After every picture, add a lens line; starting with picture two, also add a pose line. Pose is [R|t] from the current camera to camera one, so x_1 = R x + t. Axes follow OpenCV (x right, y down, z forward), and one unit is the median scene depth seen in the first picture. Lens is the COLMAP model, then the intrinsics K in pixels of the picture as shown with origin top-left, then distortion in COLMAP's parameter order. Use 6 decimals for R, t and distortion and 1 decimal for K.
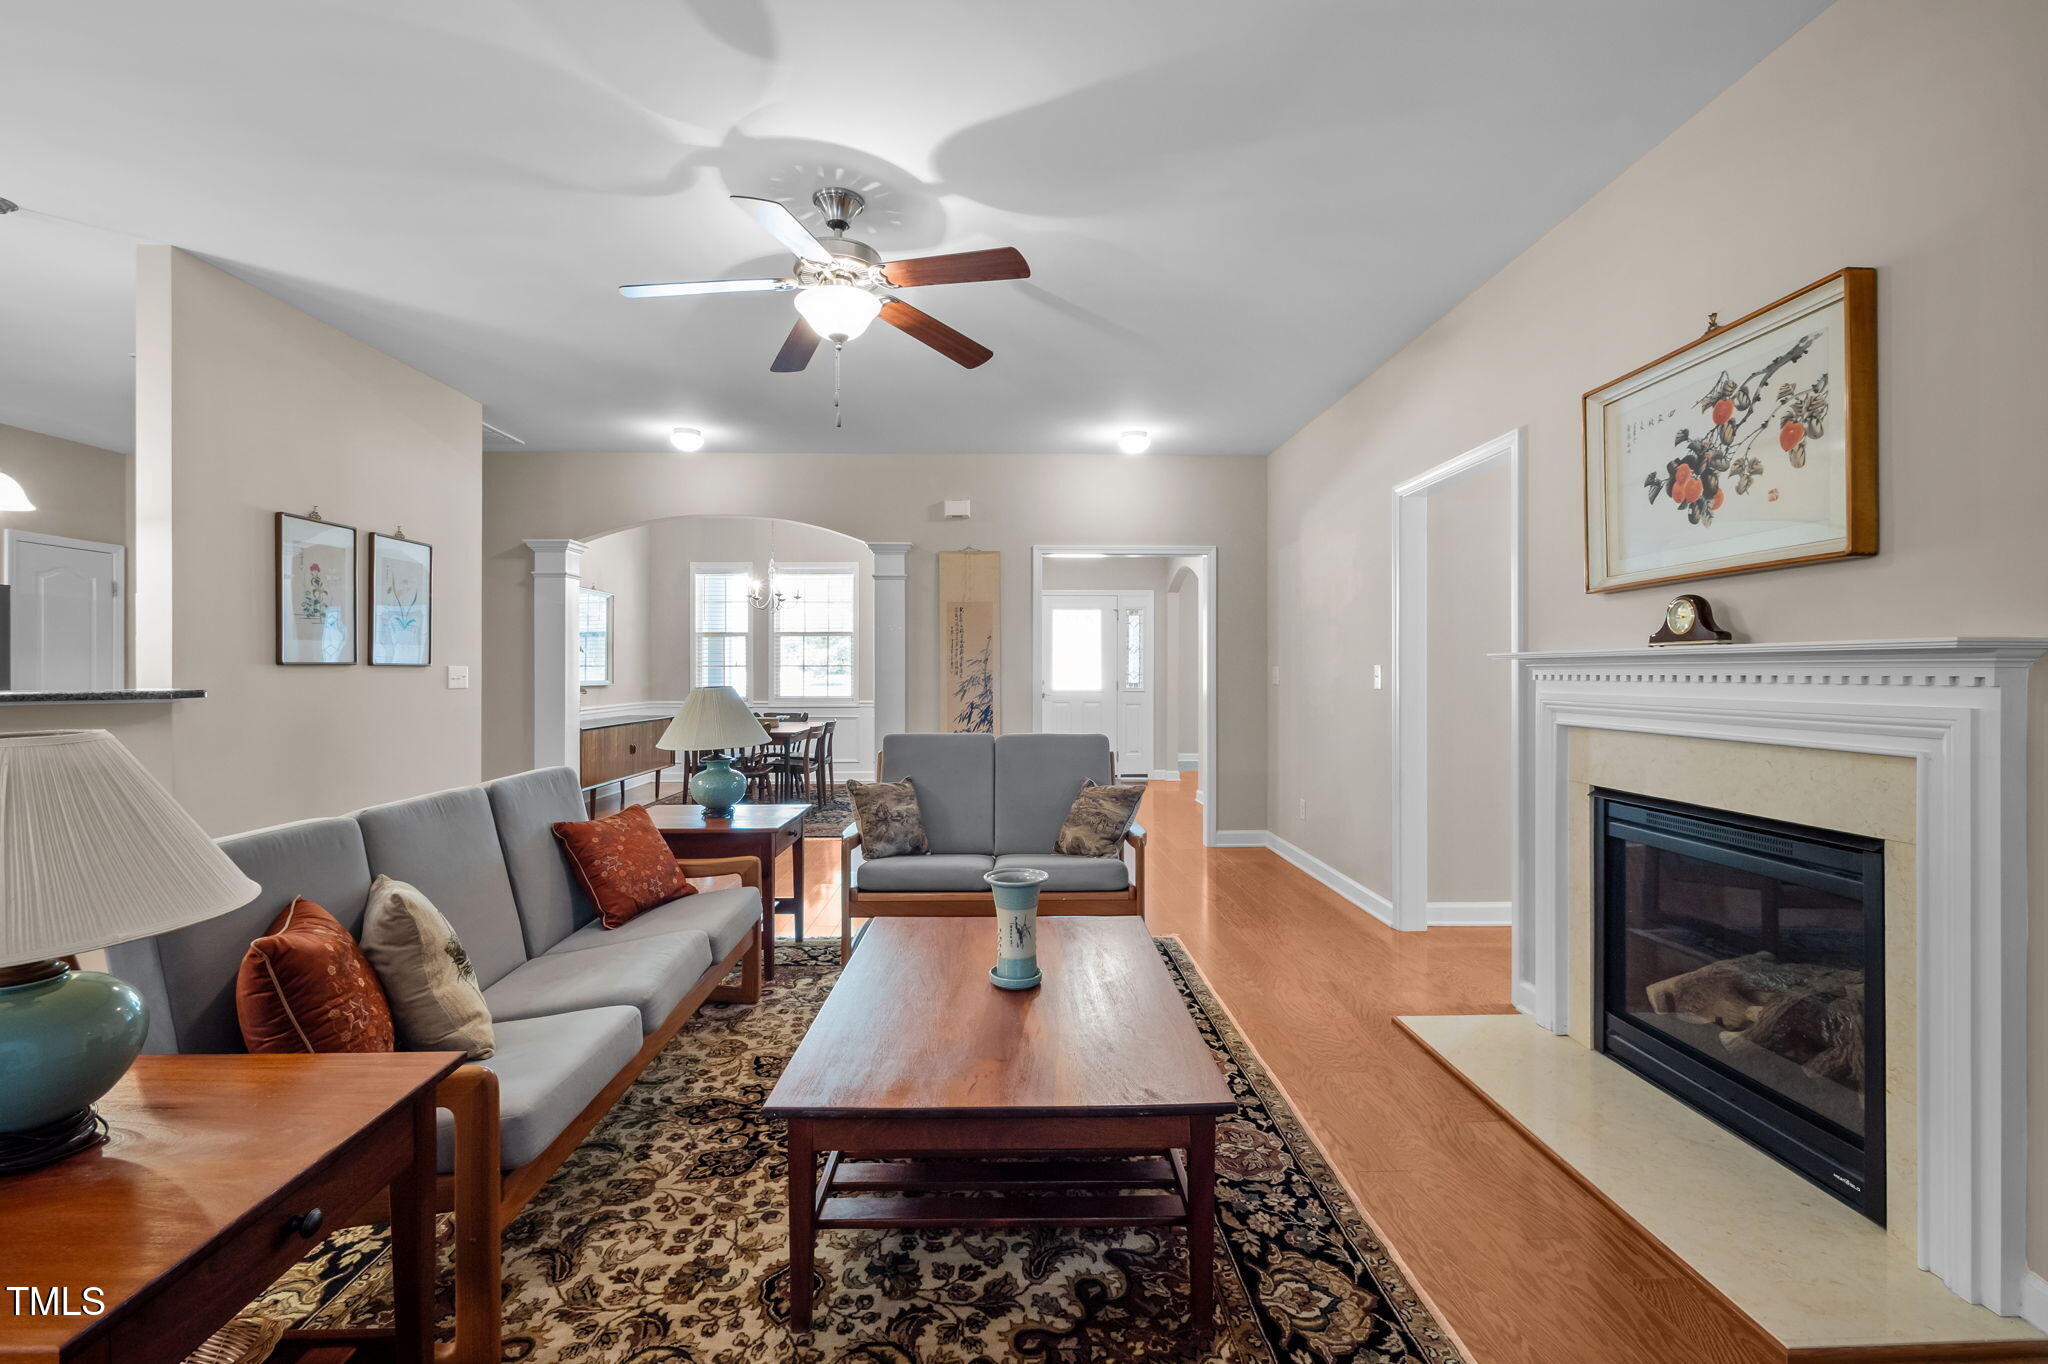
lens RADIAL K [[887.4, 0, 1021.8], [0, 887.4, 672.5], [0, 0, 1]] dist [-0.001250, 0.000296]
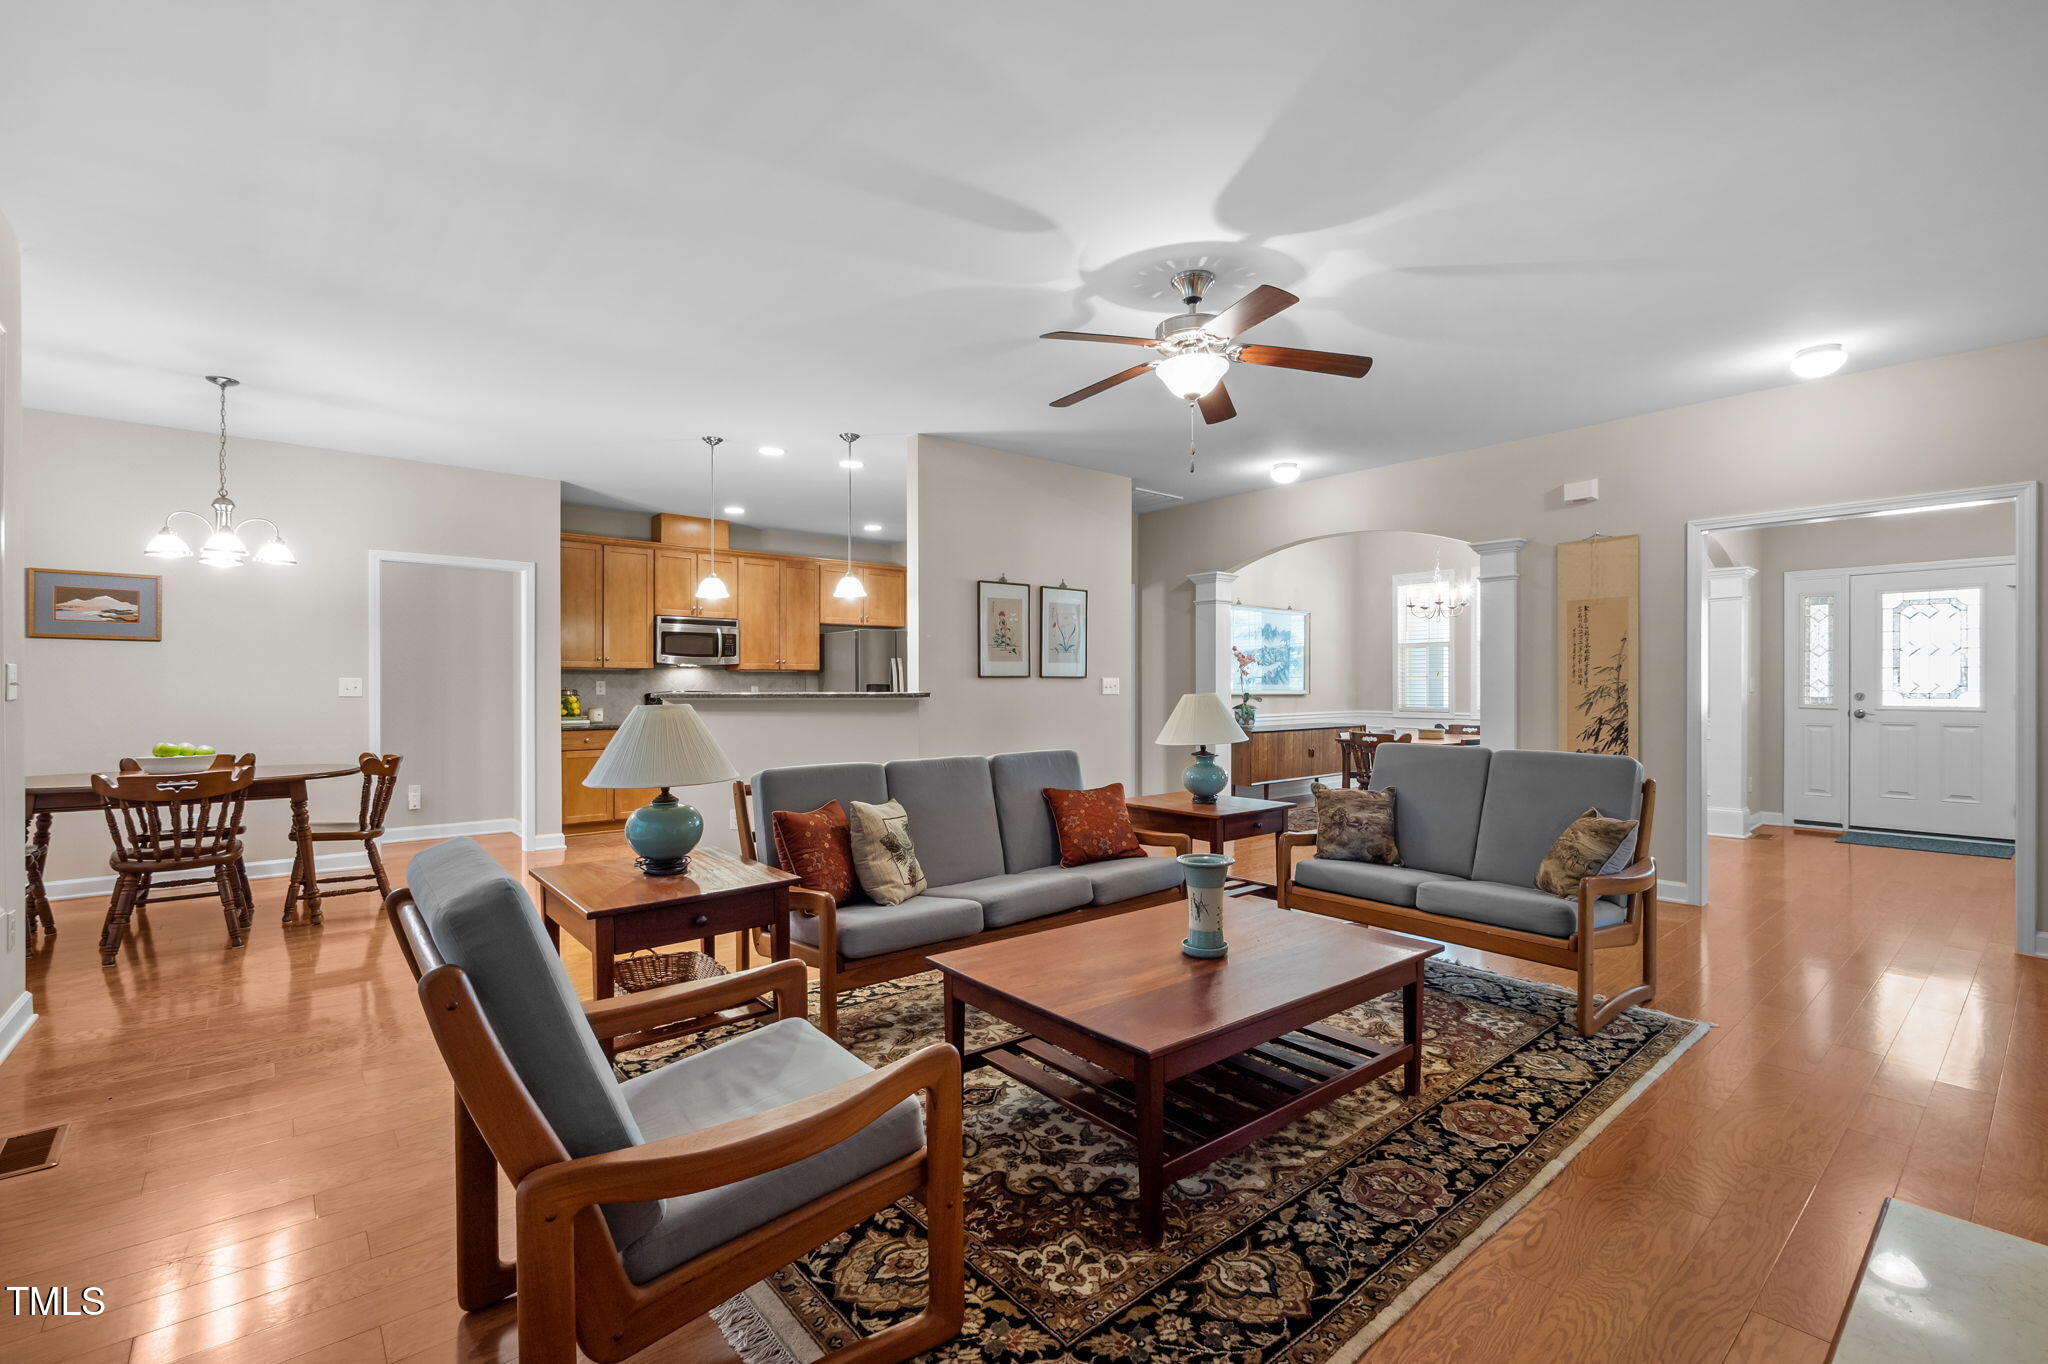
lens RADIAL K [[897.7, 0, 1024.9], [0, 897.7, 688.0], [0, 0, 1]] dist [0.000287, 0.000069]
pose [[0.623554, 0.003154, -0.781774, 0.575199], [0.000282, 0.999991, 0.004260, 0.004340], [0.781780, -0.002877, 0.623548, 0.080989]]
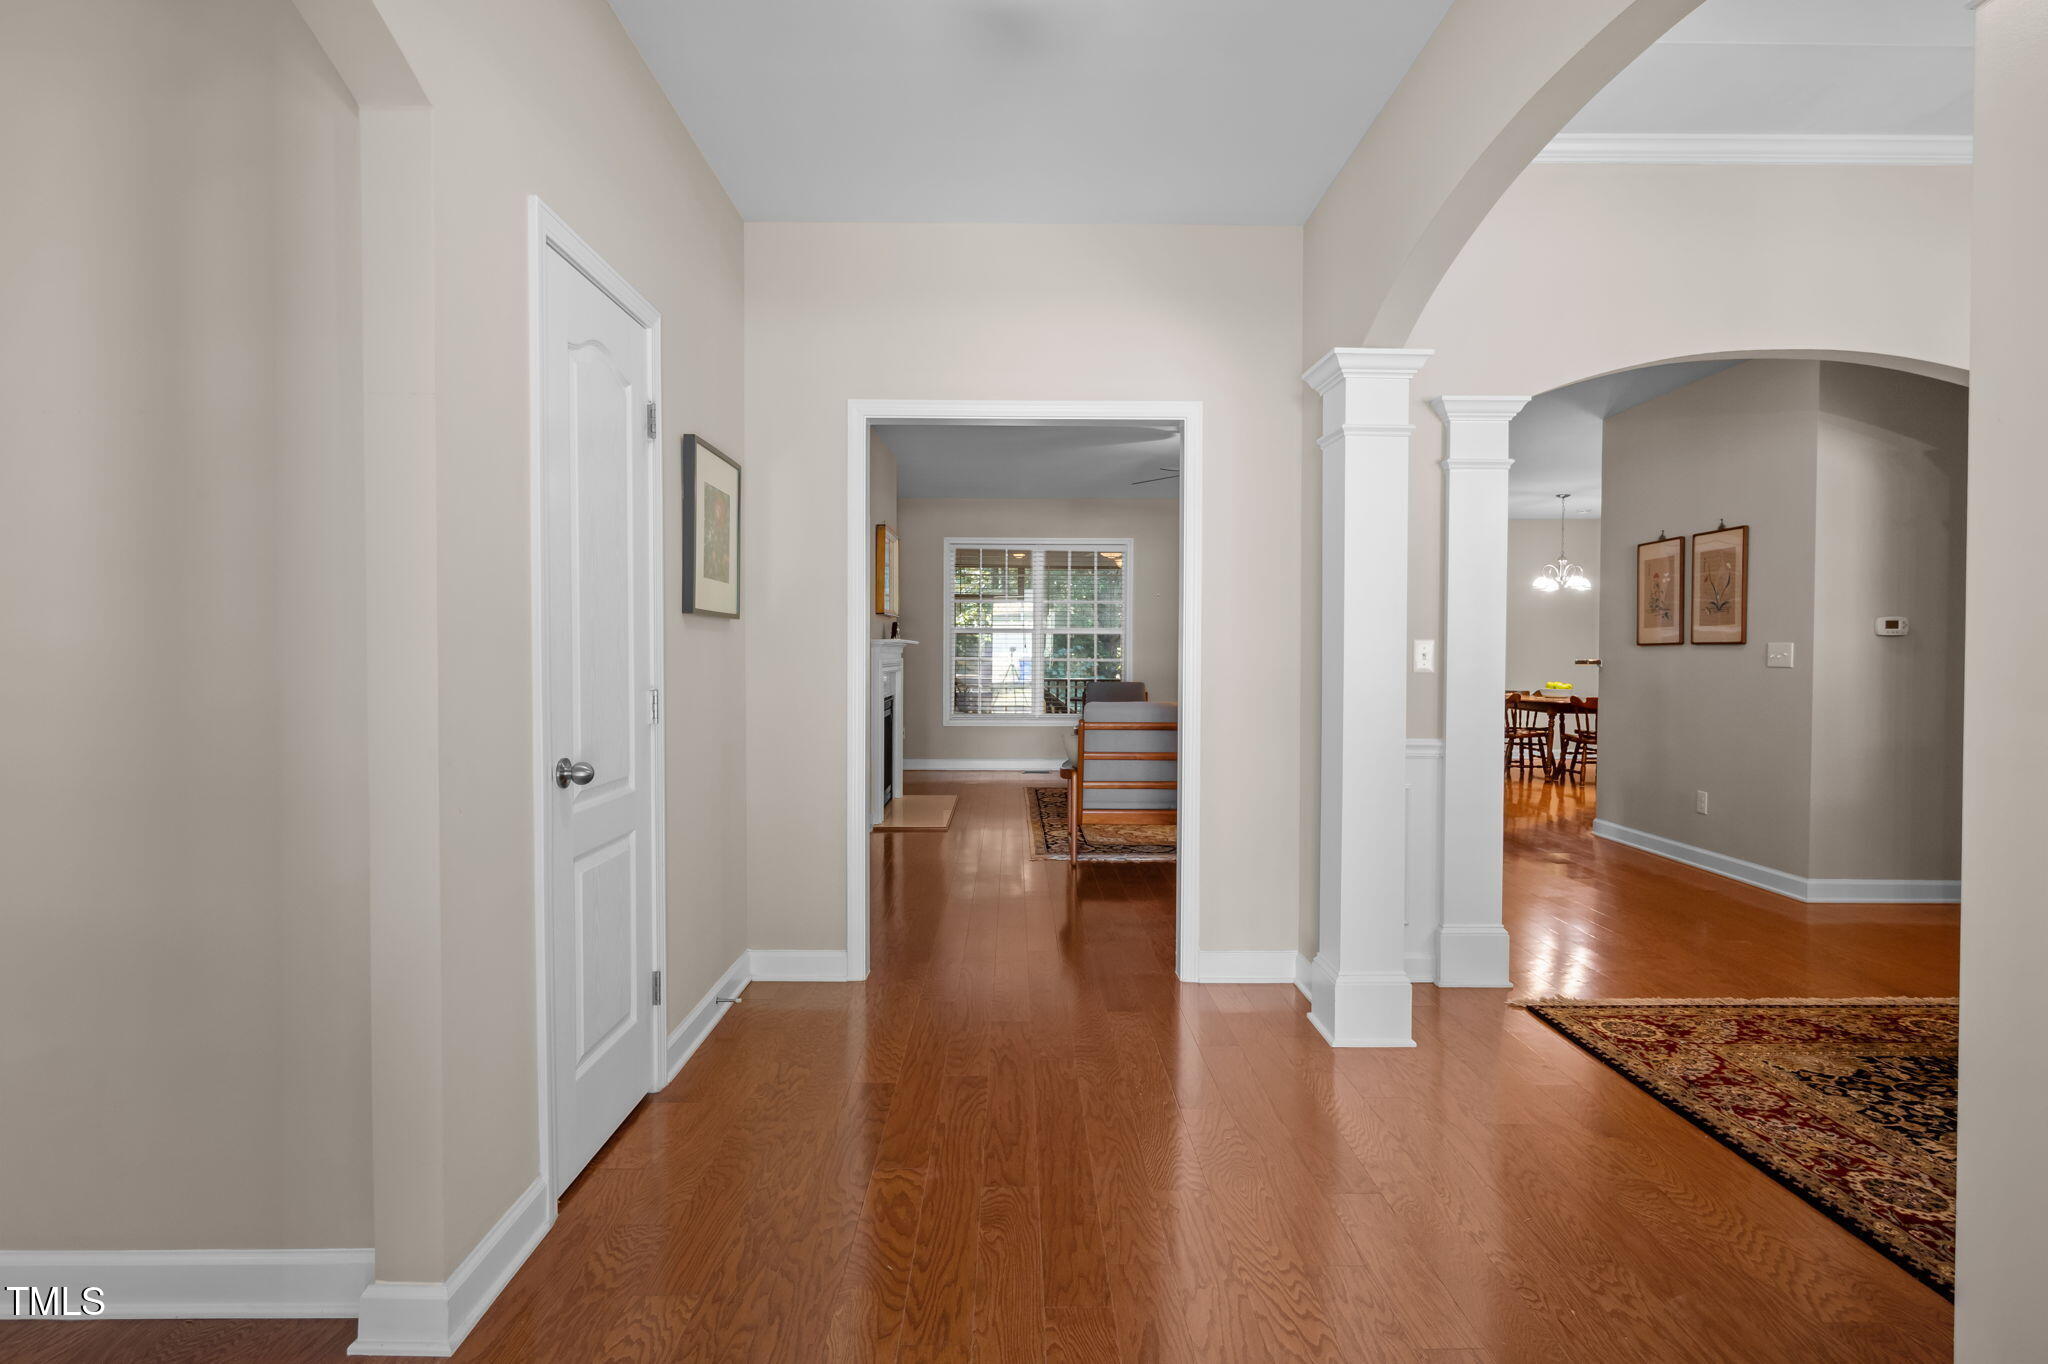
lens RADIAL K [[1039.0, 0, 1024.0], [0, 1039.0, 682.0], [0, 0, 1]] dist [-0.001134, -0.000205]
pose [[-0.999794, -0.003692, 0.019946, 0.218725], [-0.003146, 0.999622, 0.027321, 0.010736], [-0.020039, 0.027253, -0.999428, 3.469333]]
